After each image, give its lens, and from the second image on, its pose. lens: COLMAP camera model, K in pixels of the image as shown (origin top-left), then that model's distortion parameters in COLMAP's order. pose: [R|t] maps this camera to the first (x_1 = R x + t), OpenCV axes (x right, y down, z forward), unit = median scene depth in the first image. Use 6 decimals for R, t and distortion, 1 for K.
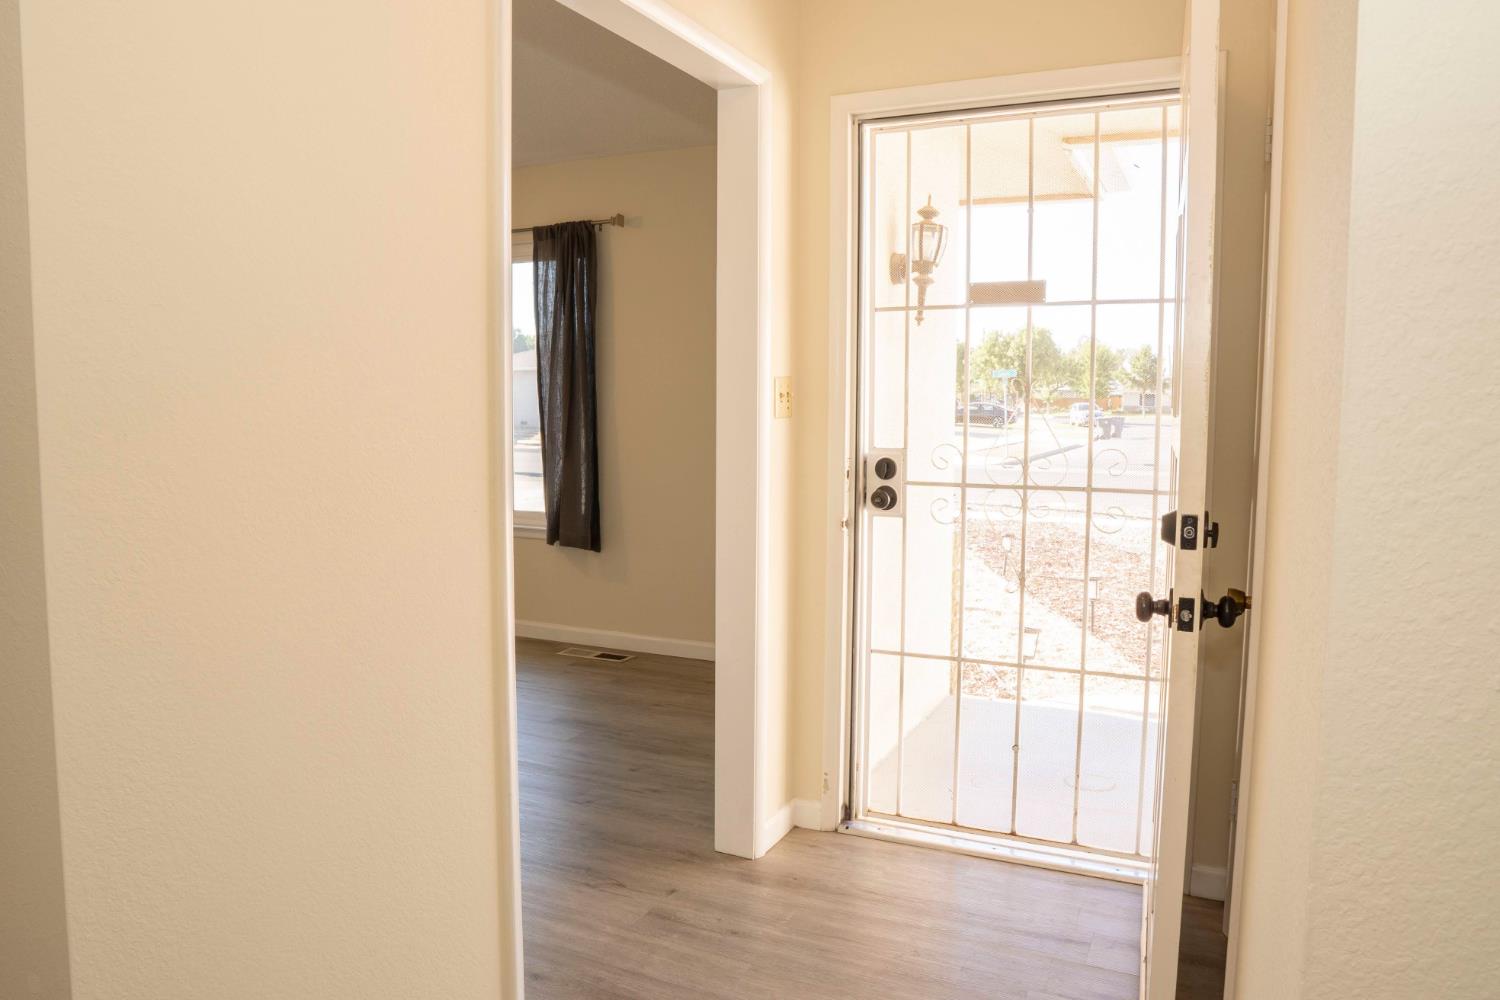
lens RADIAL K [[1057.2, 0, 745.4], [0, 1057.2, 492.5], [0, 0, 1]] dist [-0.112369, 0.075398]
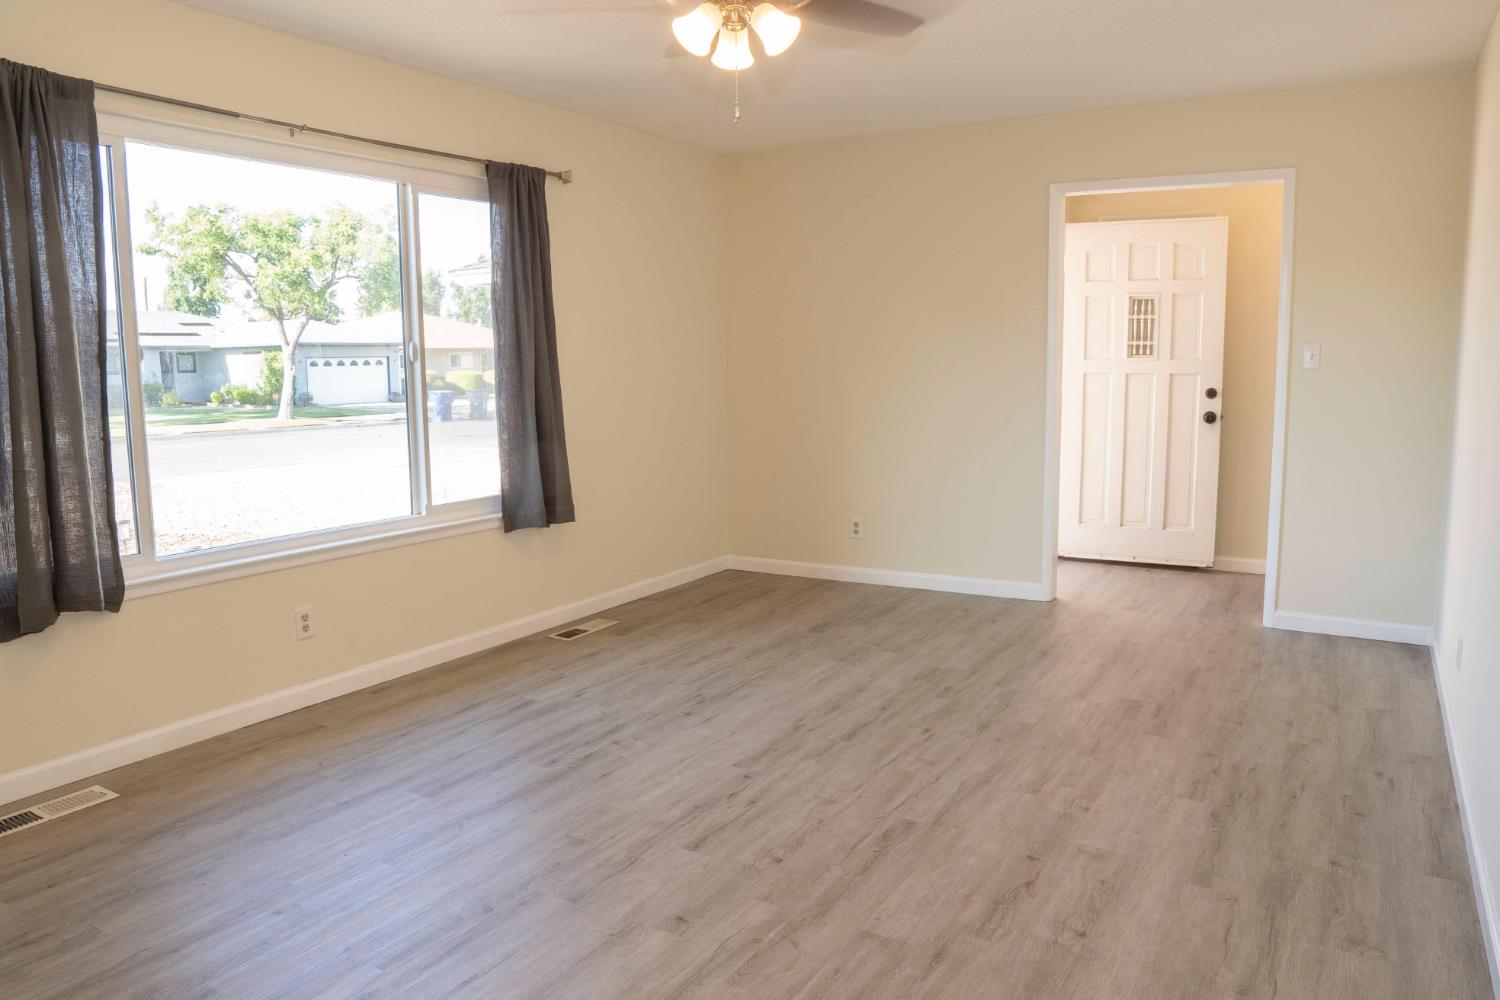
lens RADIAL K [[1057.2, 0, 745.4], [0, 1057.2, 492.5], [0, 0, 1]] dist [-0.112369, 0.075398]
pose [[0.089220, -0.135311, 0.986778, -1.043059], [0.100519, 0.986894, 0.126238, -0.074633], [-0.990927, 0.087927, 0.101652, 0.732743]]
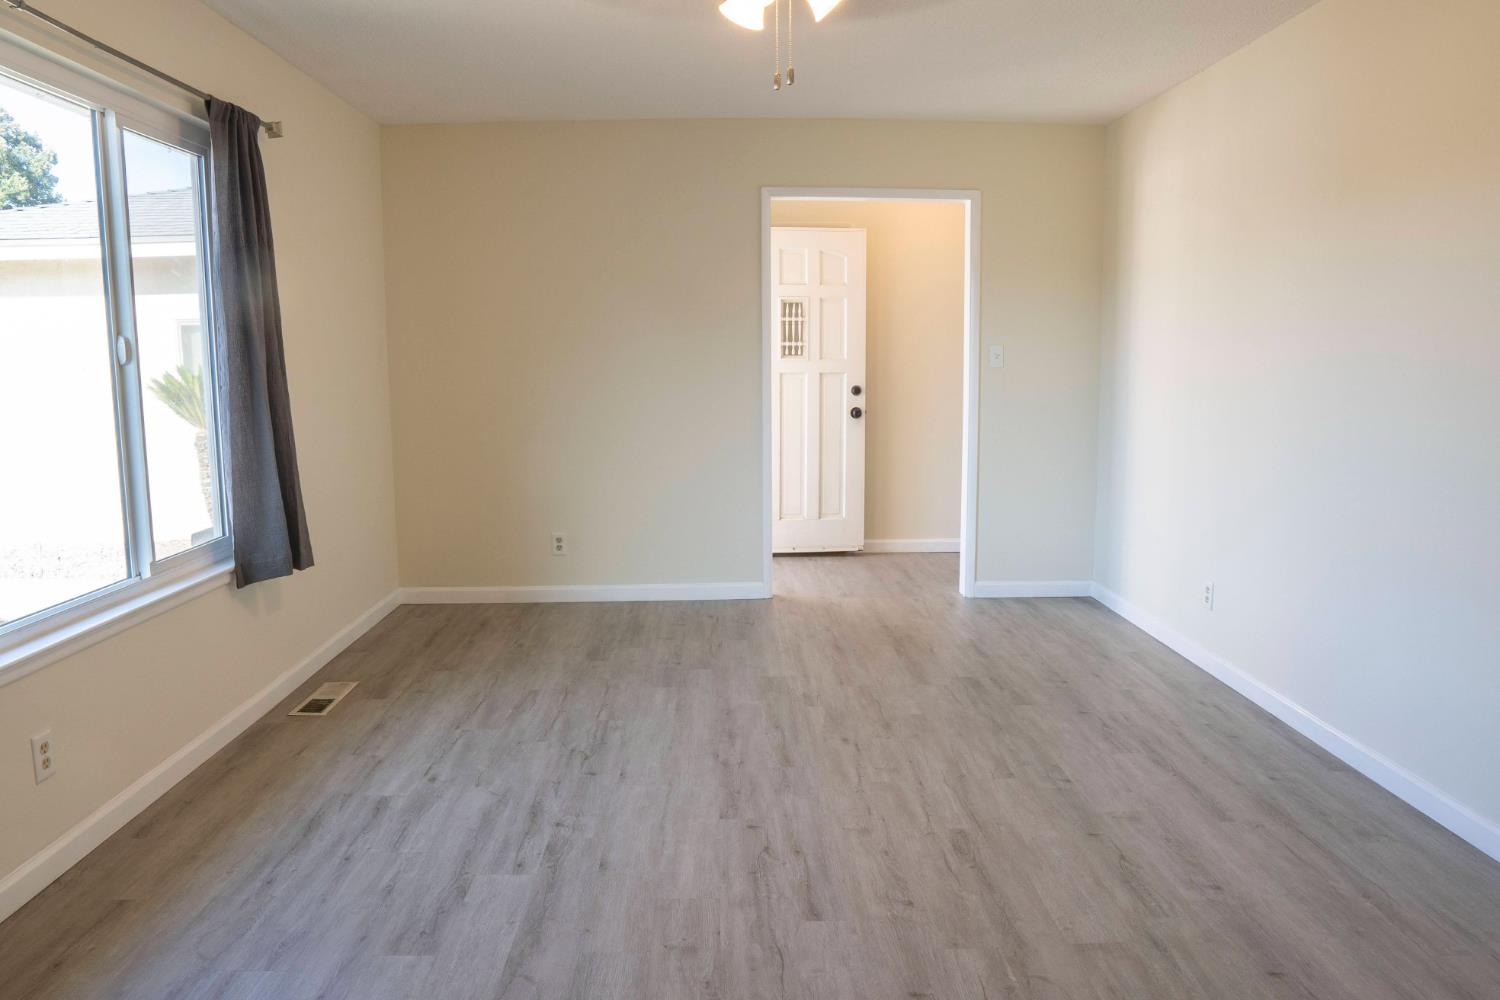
lens RADIAL K [[1057.2, 0, 745.4], [0, 1057.2, 492.5], [0, 0, 1]] dist [-0.112369, 0.075398]
pose [[-0.462407, -0.118226, 0.878751, -0.917827], [0.083646, 0.980834, 0.175975, -0.100151], [-0.882714, 0.154876, -0.443655, 1.025184]]
